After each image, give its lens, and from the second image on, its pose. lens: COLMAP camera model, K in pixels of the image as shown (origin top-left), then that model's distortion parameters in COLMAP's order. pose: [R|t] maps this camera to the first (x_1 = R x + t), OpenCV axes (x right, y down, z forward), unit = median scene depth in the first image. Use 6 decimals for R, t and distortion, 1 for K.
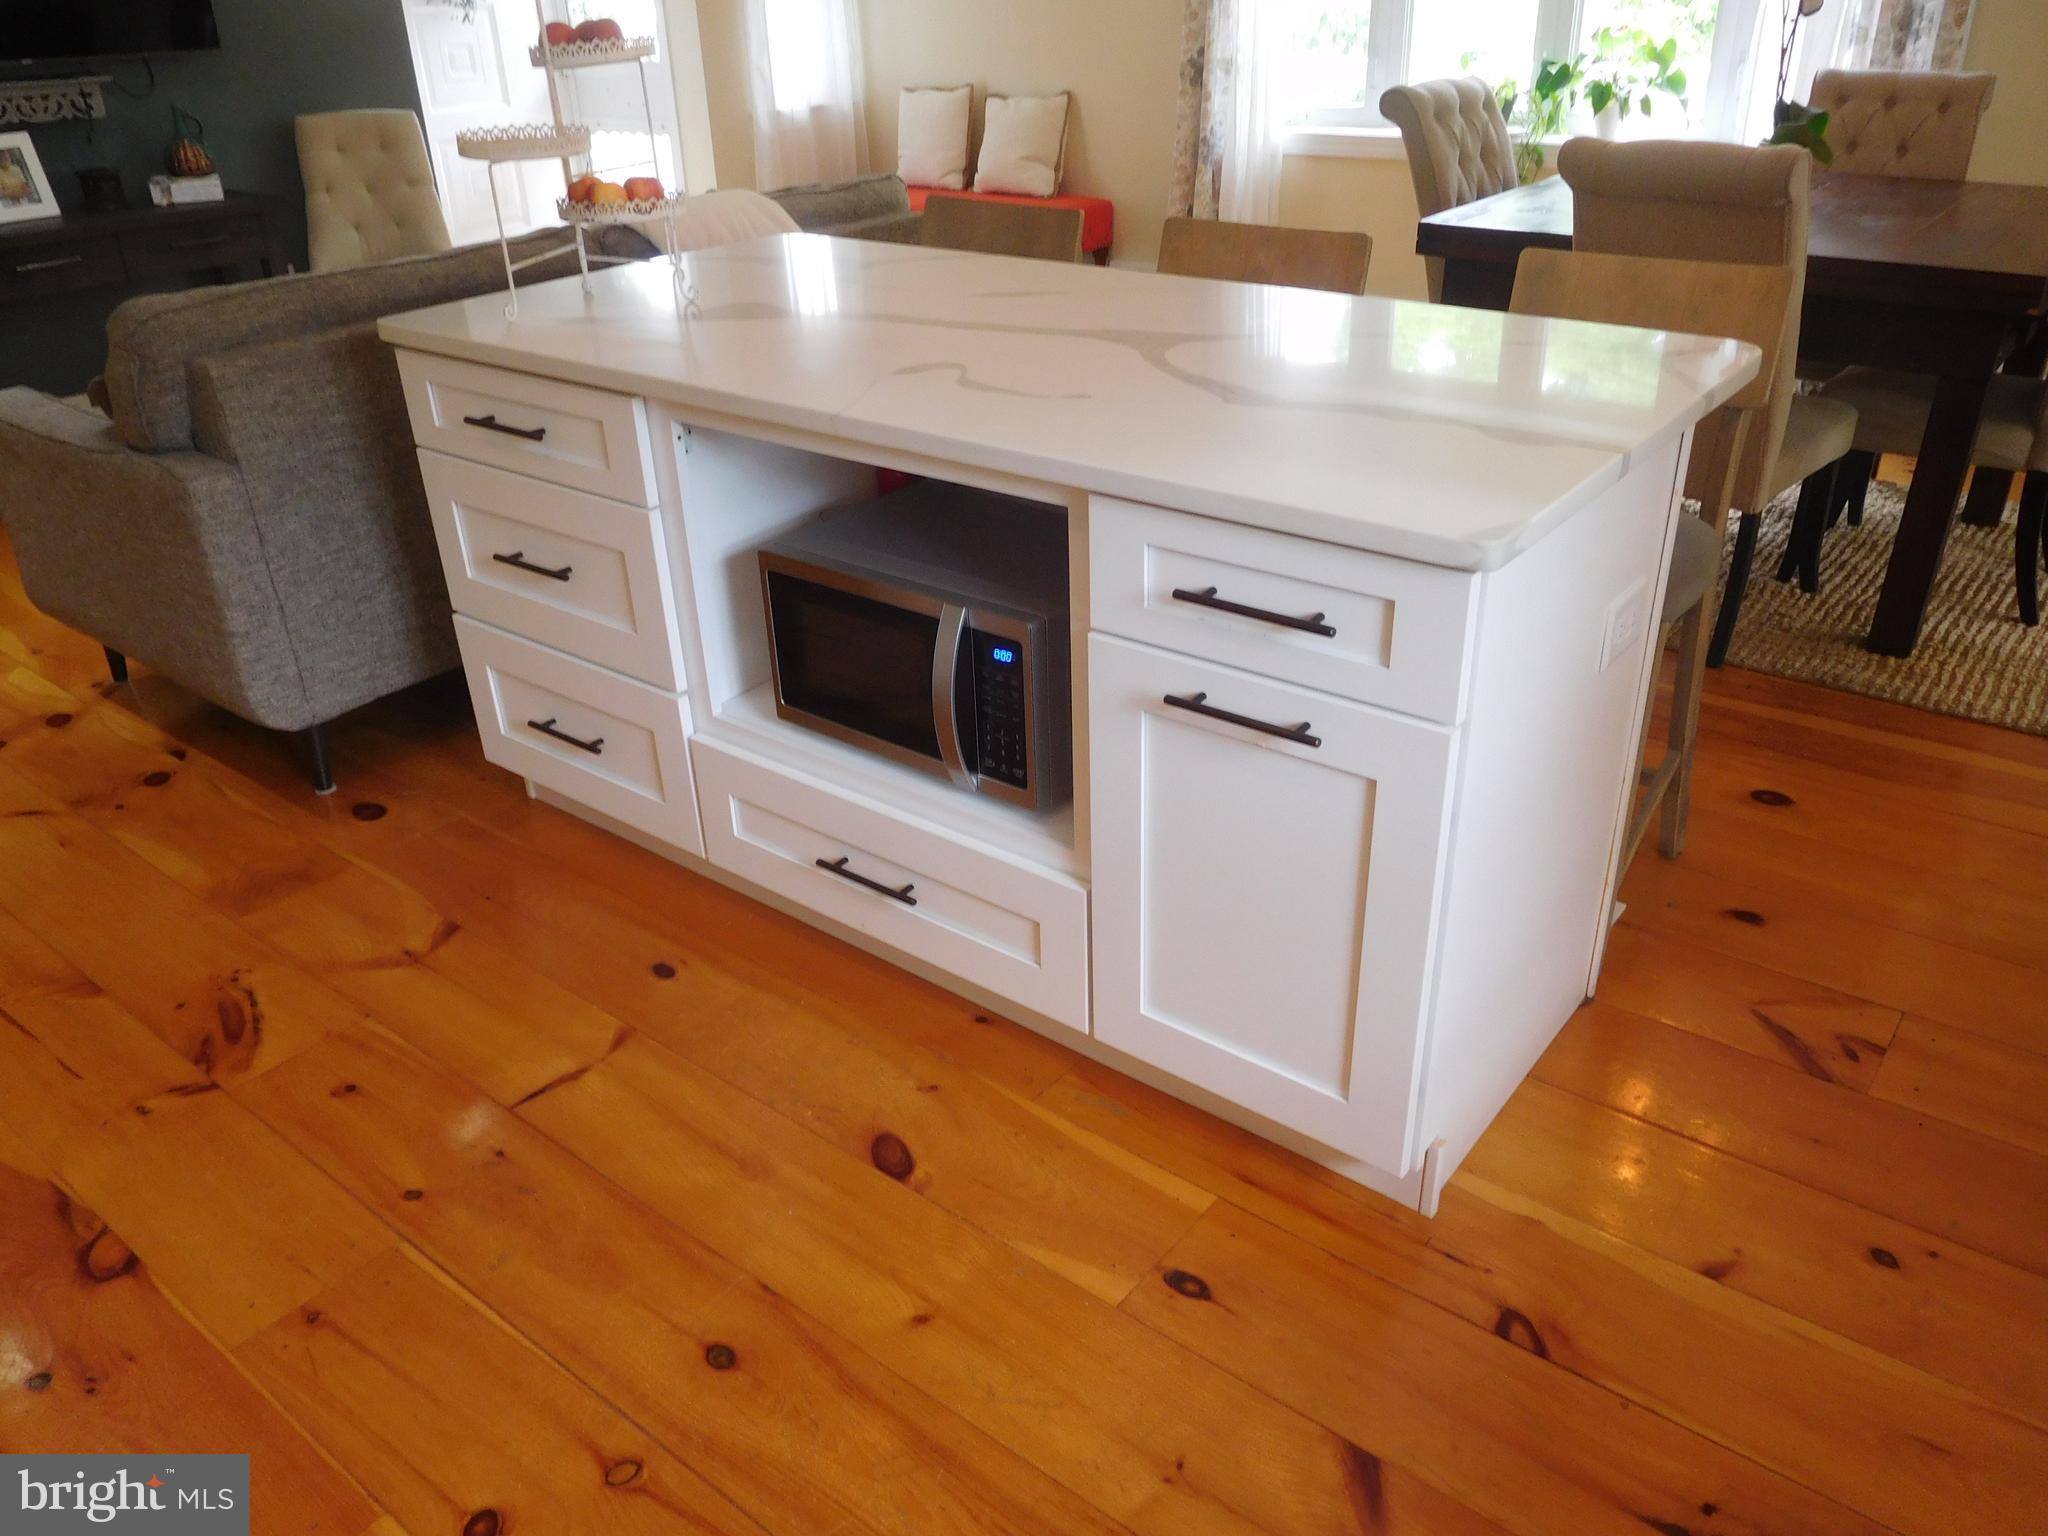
lens RADIAL K [[1515.8, 0, 1023.3], [0, 1515.8, 764.5], [0, 0, 1]] dist [-0.022504, 0.003478]
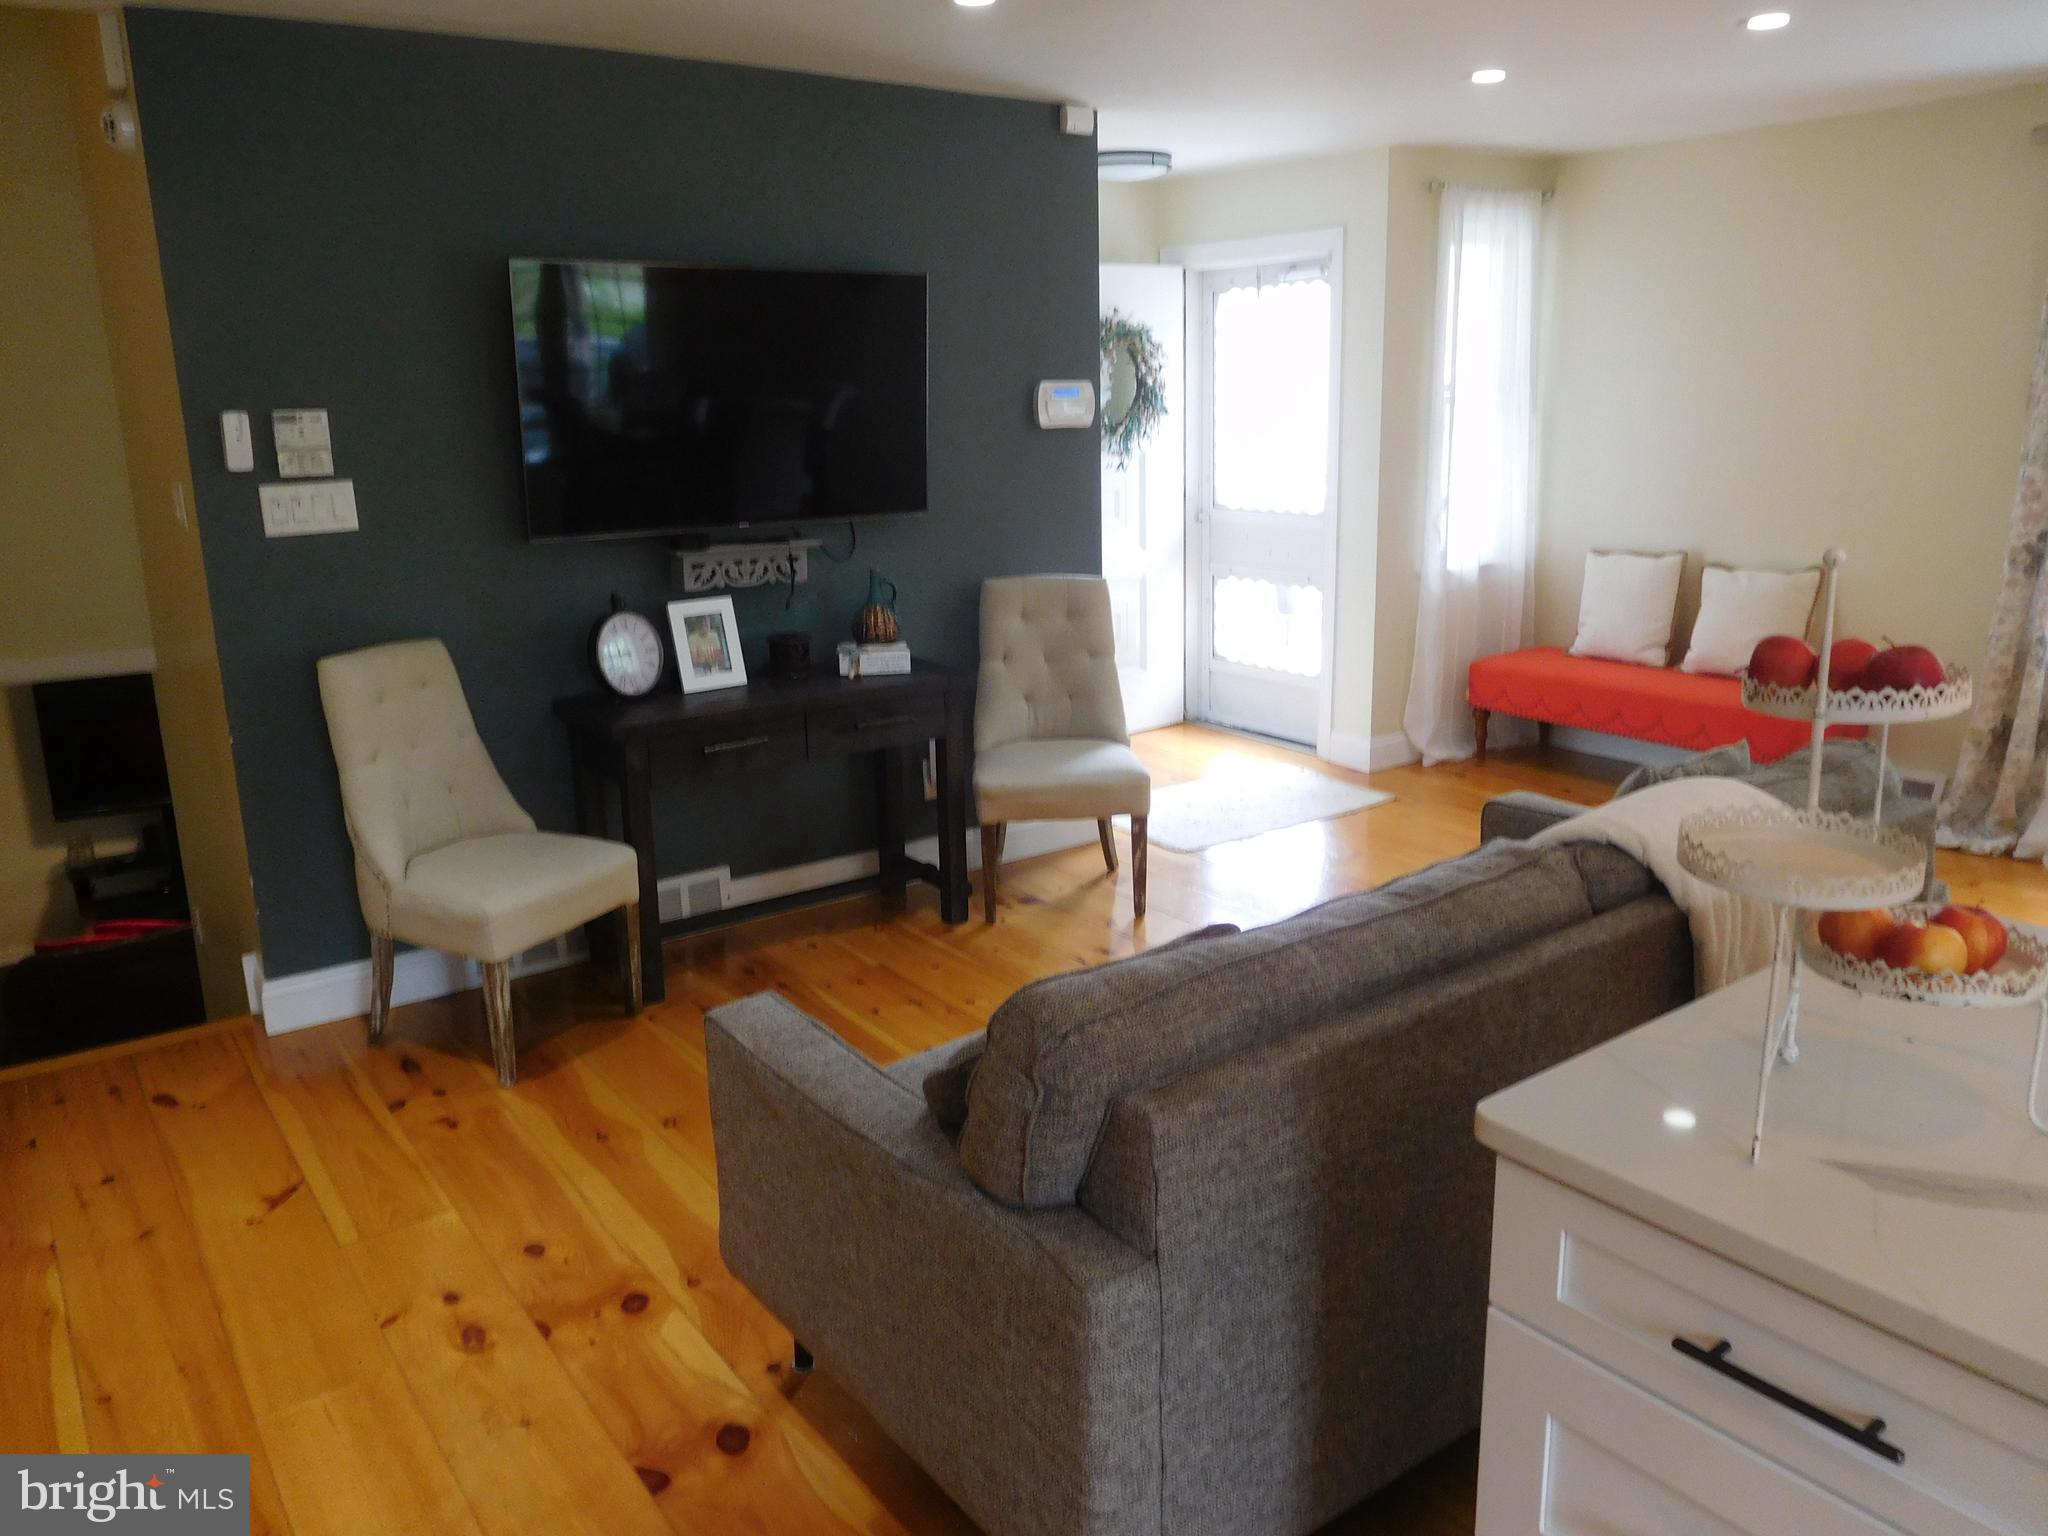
lens RADIAL K [[1515.8, 0, 1032.6], [0, 1515.8, 772.4], [0, 0, 1]] dist [-0.022504, 0.003478]
pose [[0.963434, 0.071727, -0.258168, -0.238099], [-0.128906, 0.968751, -0.211905, -0.144299], [0.234902, 0.237436, 0.942574, 0.192400]]
